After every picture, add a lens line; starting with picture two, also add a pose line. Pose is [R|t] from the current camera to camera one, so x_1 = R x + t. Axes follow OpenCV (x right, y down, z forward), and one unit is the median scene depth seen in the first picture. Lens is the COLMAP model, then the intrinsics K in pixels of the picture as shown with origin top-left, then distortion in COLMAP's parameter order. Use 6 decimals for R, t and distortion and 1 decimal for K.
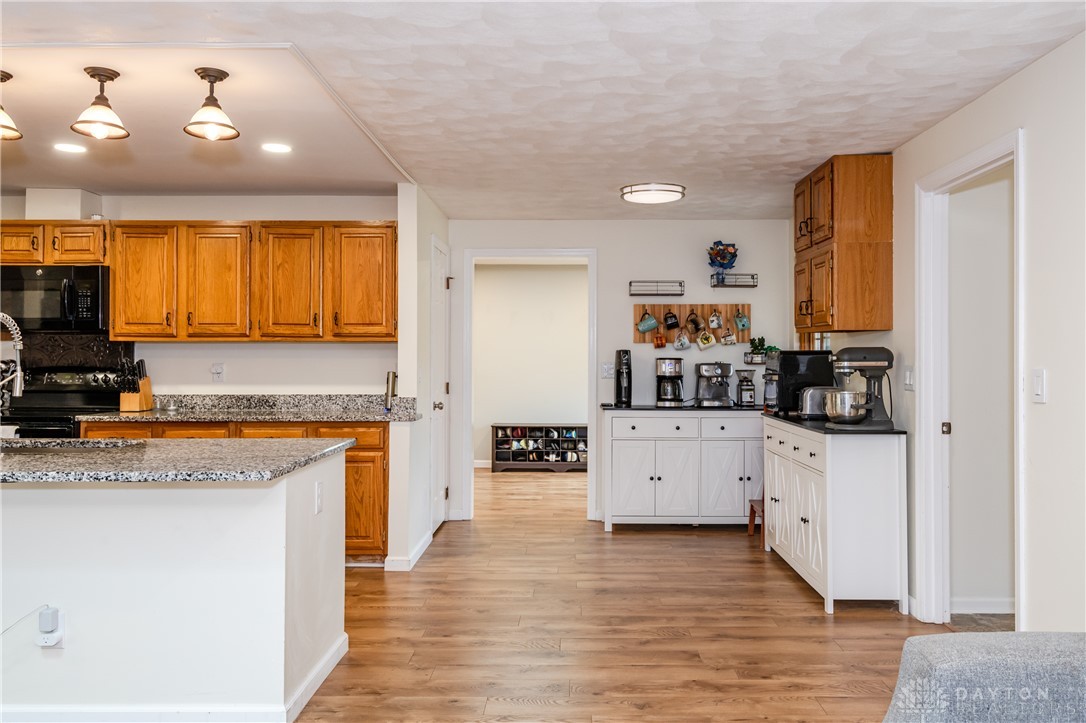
lens RADIAL K [[821.6, 0, 546.3], [0, 821.6, 361.9], [0, 0, 1]] dist [-0.000896, -0.002316]
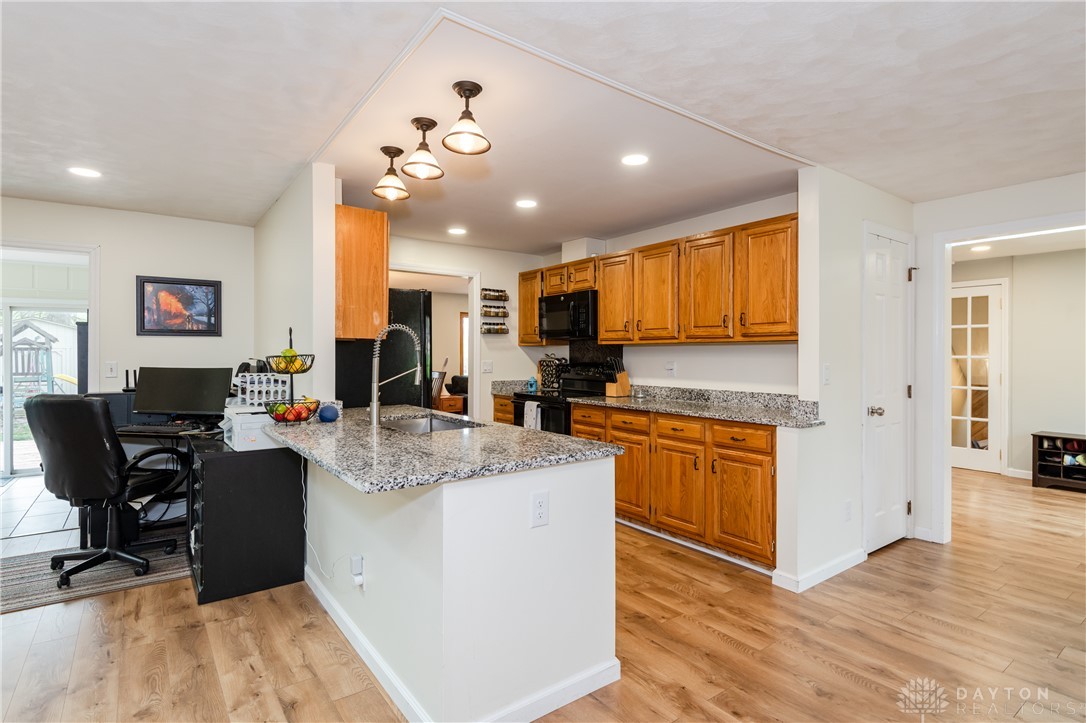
lens RADIAL K [[534.3, 0, 543.0], [0, 534.3, 361.5], [0, 0, 1]] dist [0.002774, -0.000397]
pose [[0.611353, 0.009912, -0.791296, 0.119147], [-0.006828, 0.999950, 0.007251, -0.002989], [0.791328, 0.000970, 0.611391, 0.391711]]
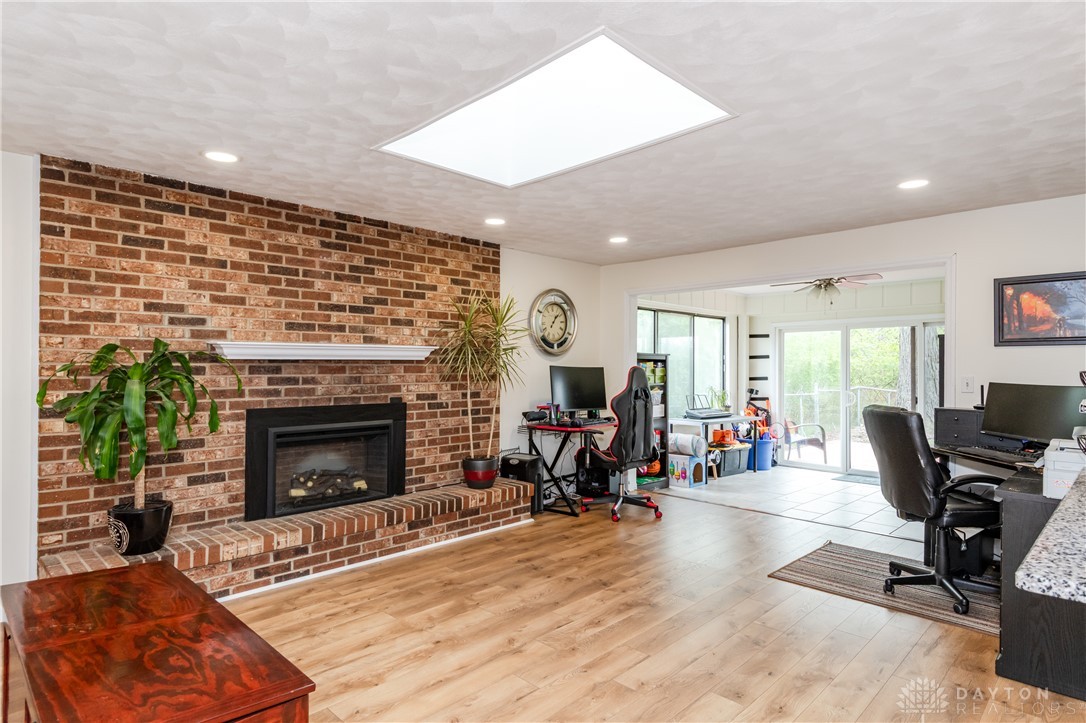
lens RADIAL K [[592.6, 0, 543.0], [0, 592.6, 361.5], [0, 0, 1]] dist [0.000571, -0.000936]
pose [[-0.682288, -0.008320, -0.731036, 0.095799], [-0.008612, 0.999957, -0.003343, -0.004416], [0.731032, 0.004014, -0.682331, 0.504639]]
